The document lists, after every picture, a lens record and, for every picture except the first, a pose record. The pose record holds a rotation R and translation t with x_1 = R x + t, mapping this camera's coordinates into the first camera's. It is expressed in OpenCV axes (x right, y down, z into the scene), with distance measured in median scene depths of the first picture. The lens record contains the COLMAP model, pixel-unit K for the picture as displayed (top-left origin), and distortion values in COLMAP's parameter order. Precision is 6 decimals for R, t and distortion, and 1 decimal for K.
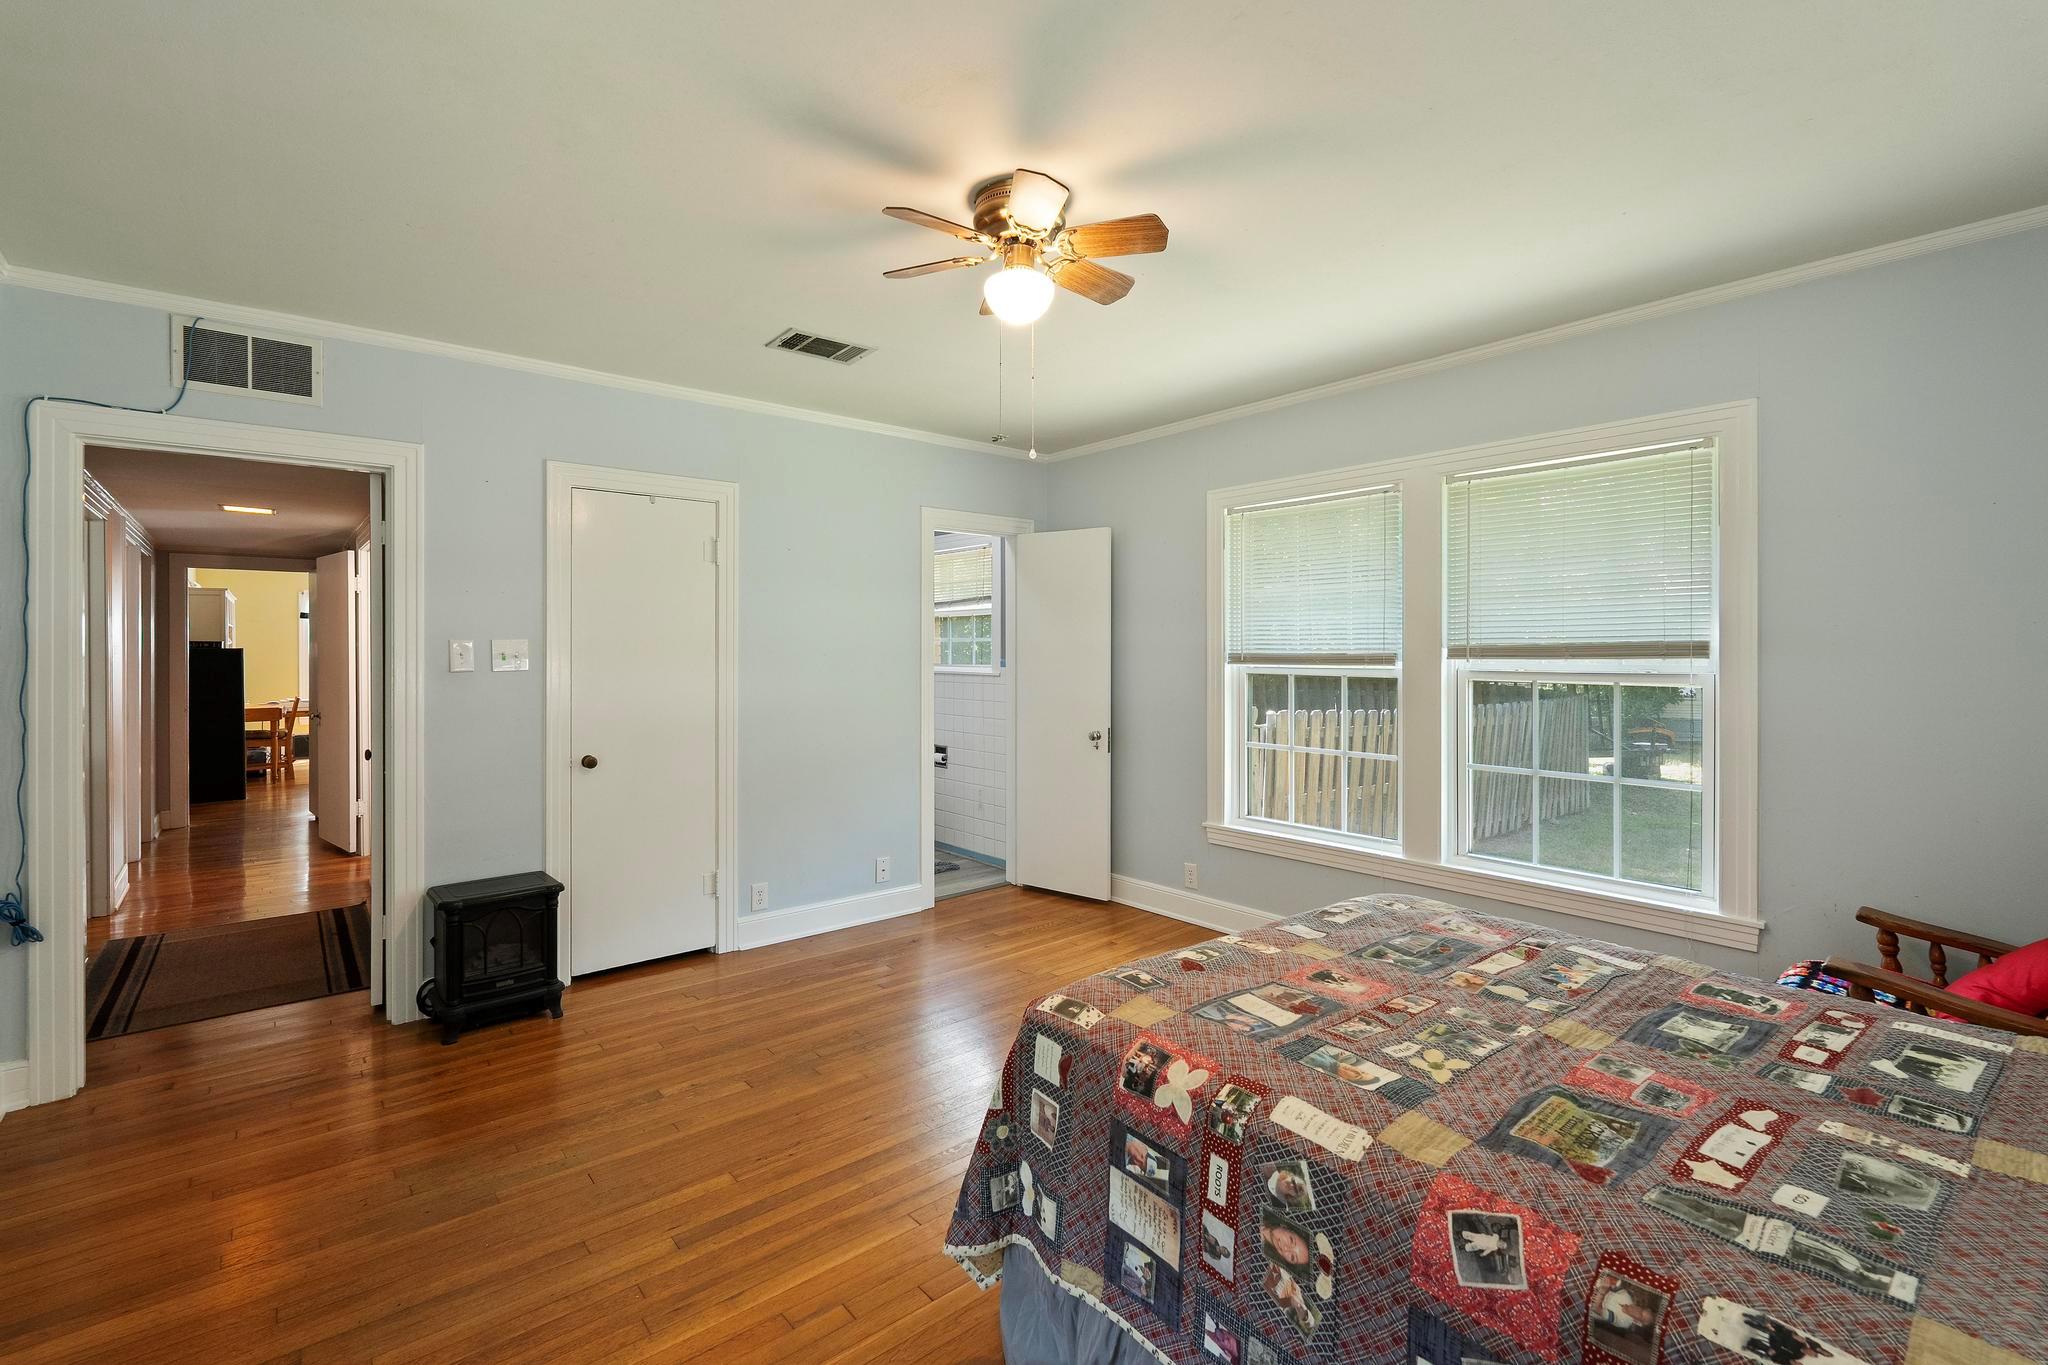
lens RADIAL K [[900.1, 0, 1006.9], [0, 900.1, 638.9], [0, 0, 1]] dist [-0.002908, -0.000172]
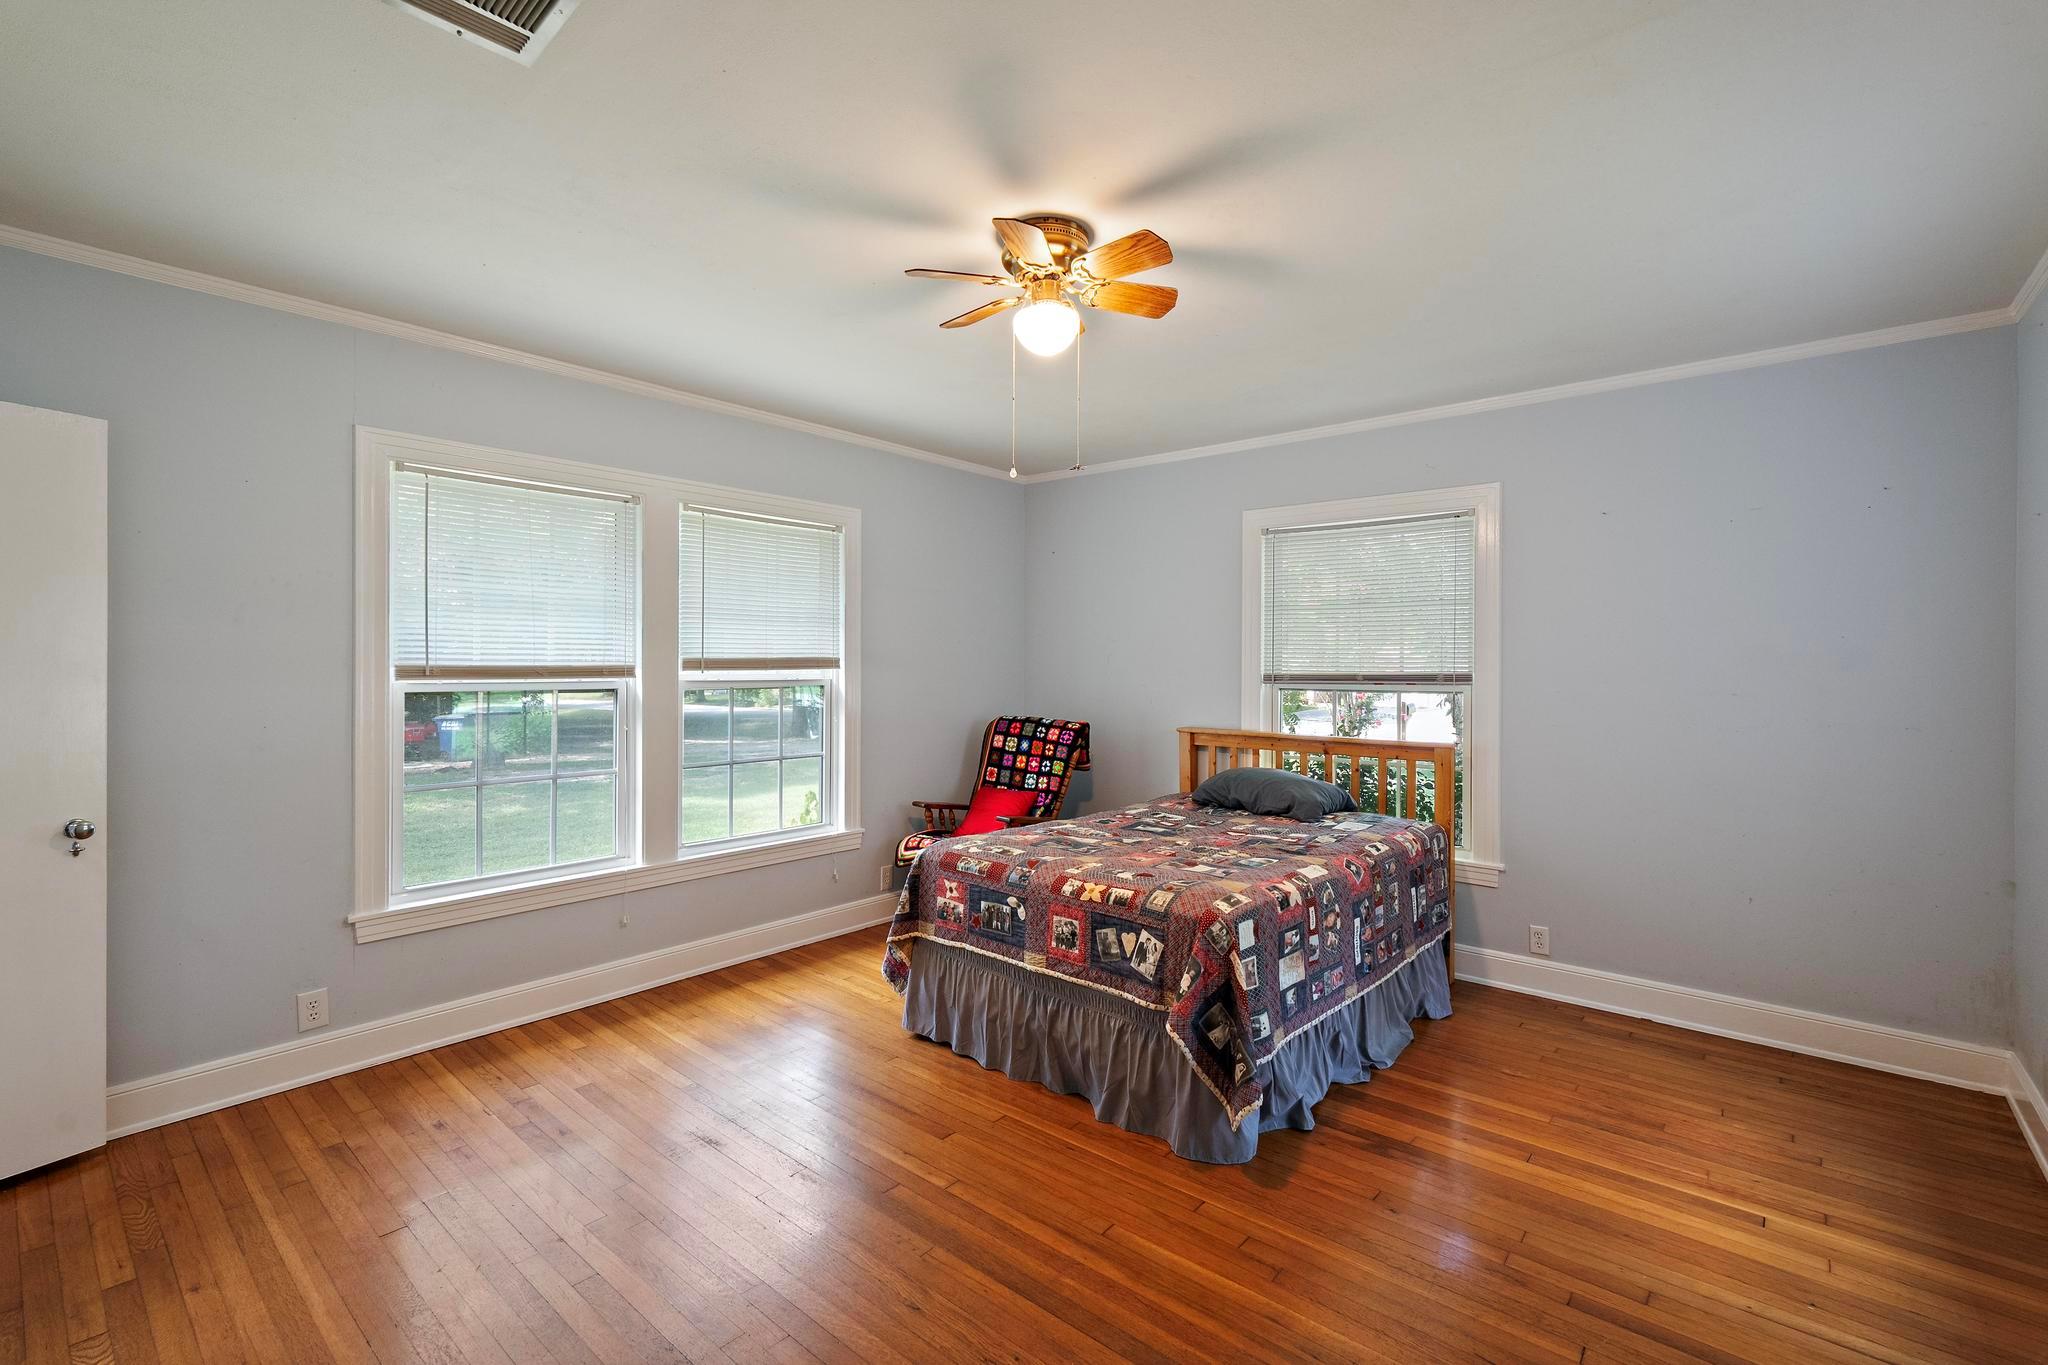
lens RADIAL K [[903.1, 0, 1016.7], [0, 903.1, 667.7], [0, 0, 1]] dist [0.000990, 0.000005]
pose [[-0.165185, -0.003694, 0.986256, -0.666747], [-0.017141, 0.999853, 0.000875, 0.010952], [-0.986114, -0.016761, -0.165224, 0.787128]]
